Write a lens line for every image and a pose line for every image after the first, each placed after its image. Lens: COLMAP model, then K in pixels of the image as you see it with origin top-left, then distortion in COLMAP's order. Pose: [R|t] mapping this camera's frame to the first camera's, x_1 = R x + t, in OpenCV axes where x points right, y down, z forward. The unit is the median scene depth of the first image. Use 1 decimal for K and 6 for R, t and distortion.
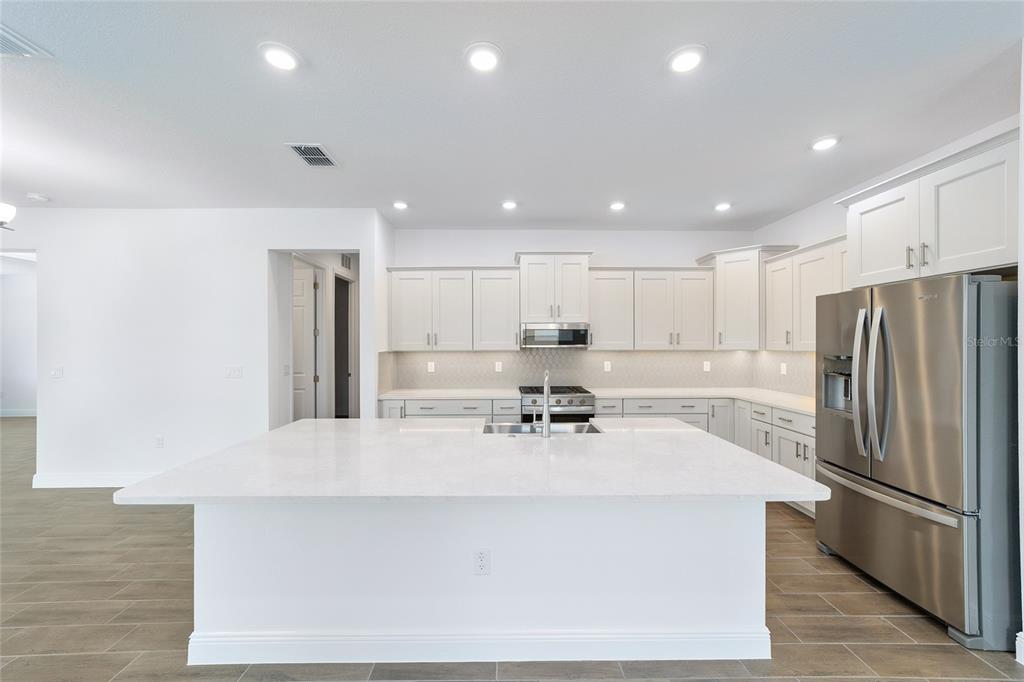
lens RADIAL K [[393.7, 0, 509.1], [0, 393.7, 343.0], [0, 0, 1]] dist [-0.001633, 0.000925]
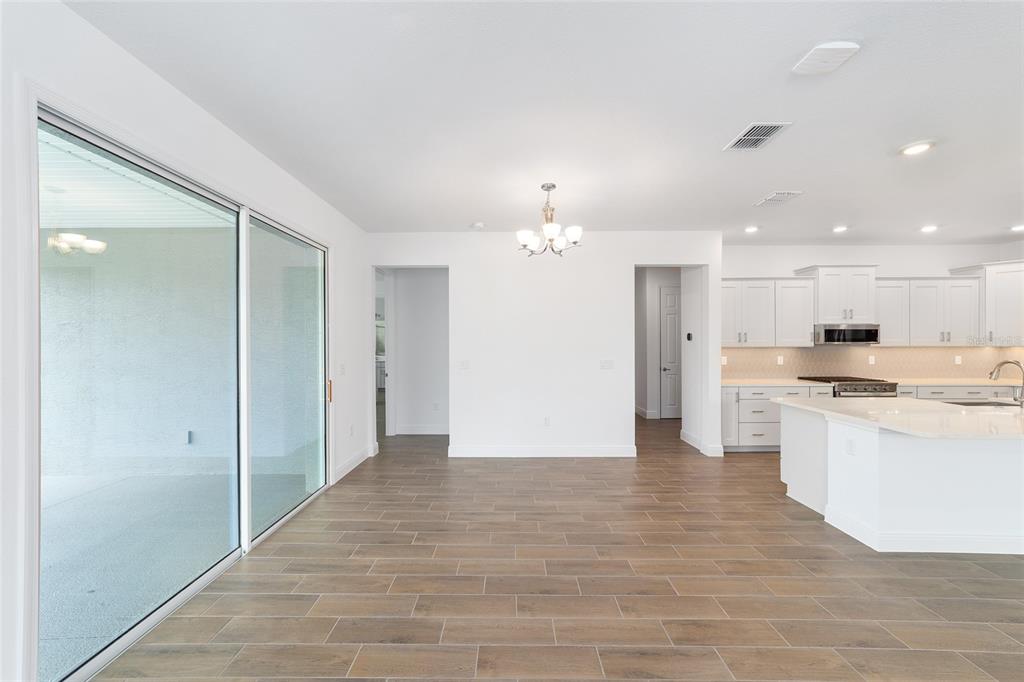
lens RADIAL K [[393.7, 0, 506.8], [0, 393.7, 340.9], [0, 0, 1]] dist [-0.001633, 0.000925]
pose [[0.999793, -0.001617, -0.020281, -0.899628], [0.001641, 0.999998, 0.001210, -0.002118], [0.020279, -0.001243, 0.999794, -0.225381]]
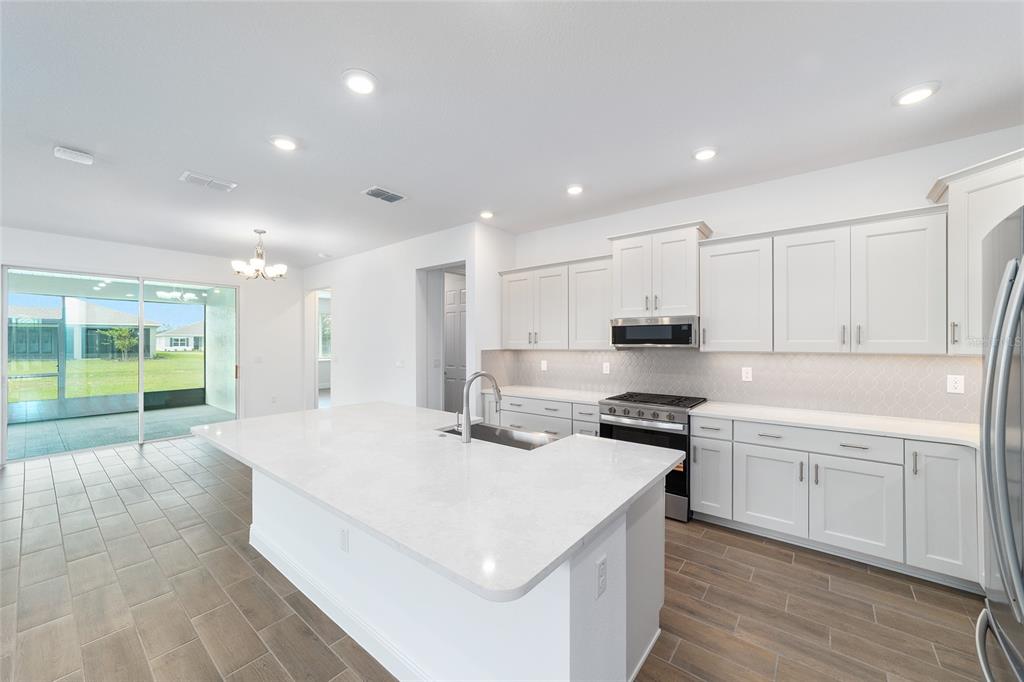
lens RADIAL K [[393.7, 0, 507.1], [0, 393.7, 339.7], [0, 0, 1]] dist [-0.001633, 0.000925]
pose [[0.765671, -0.002721, -0.643227, 0.409463], [0.000768, 0.999994, -0.003316, -0.001979], [0.643232, 0.002045, 0.765669, 0.180373]]
